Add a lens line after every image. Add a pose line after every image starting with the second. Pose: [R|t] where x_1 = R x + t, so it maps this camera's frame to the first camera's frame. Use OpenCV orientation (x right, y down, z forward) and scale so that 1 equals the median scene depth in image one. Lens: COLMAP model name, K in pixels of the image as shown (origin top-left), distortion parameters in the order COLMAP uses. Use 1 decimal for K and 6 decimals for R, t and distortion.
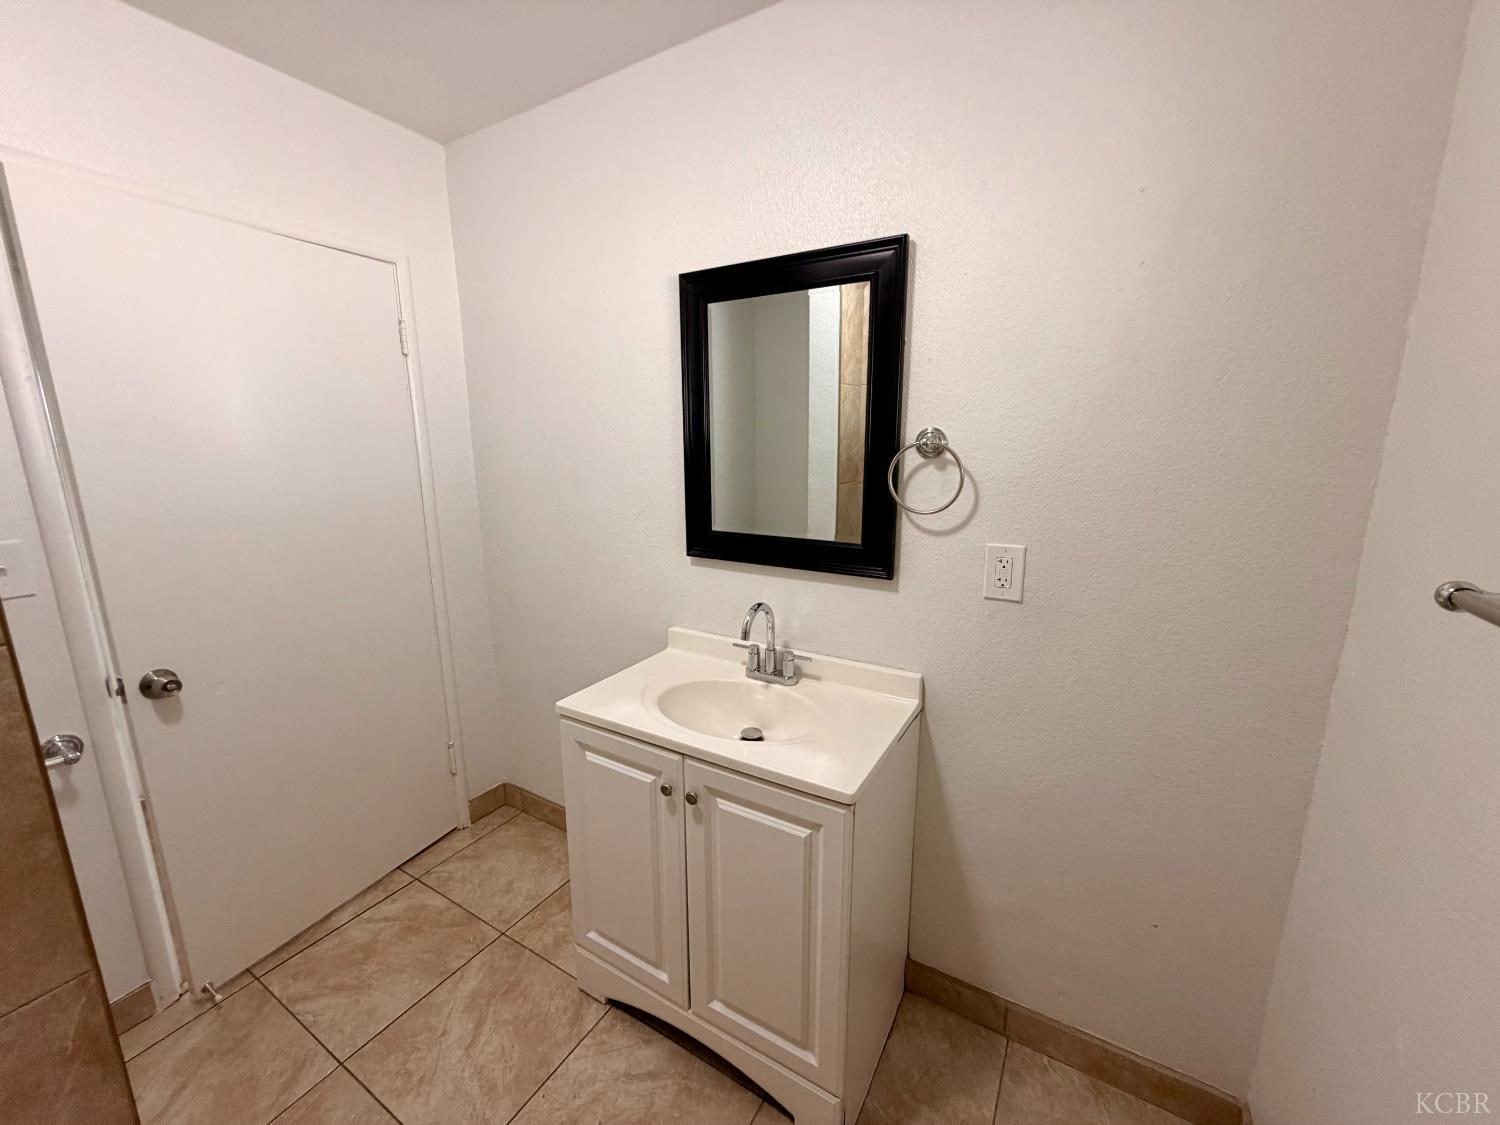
lens RADIAL K [[609.7, 0, 747.3], [0, 609.7, 562.0], [0, 0, 1]] dist [0.000717, -0.000014]
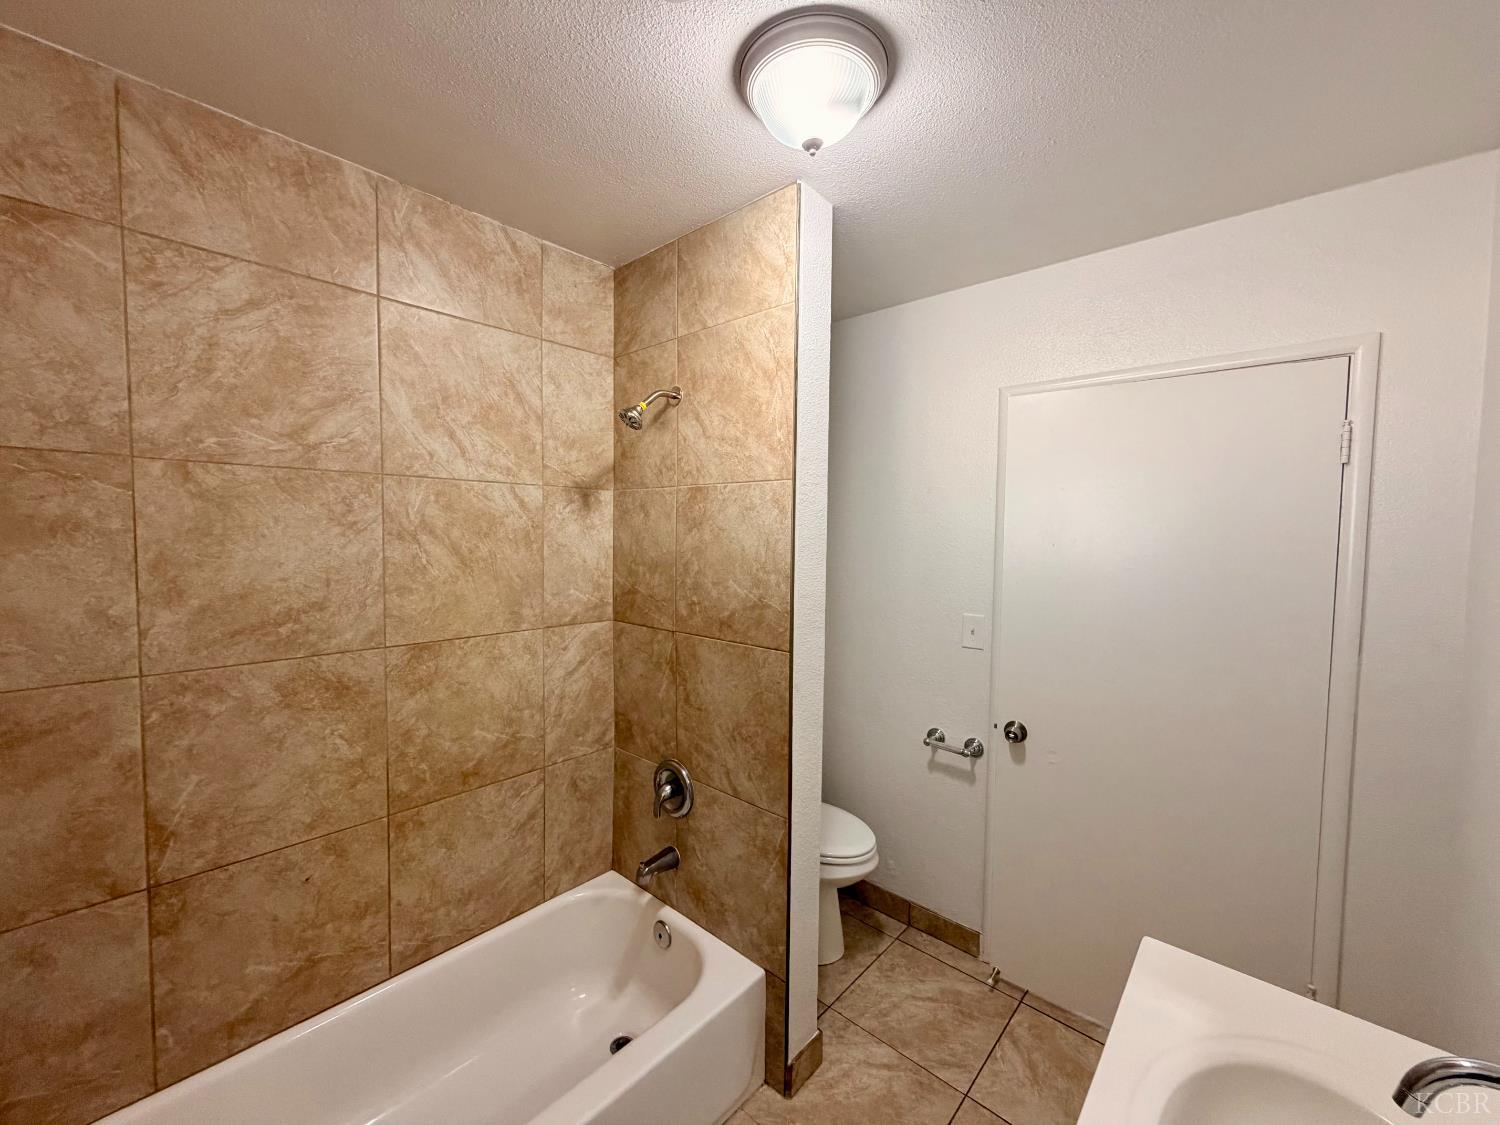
lens RADIAL K [[609.7, 0, 747.3], [0, 609.7, 562.0], [0, 0, 1]] dist [0.000717, -0.000014]
pose [[-0.203528, 0.057578, -0.977375, 0.462956], [-0.209945, 0.972482, 0.101009, -0.176367], [0.956295, 0.225753, -0.185839, 0.564932]]
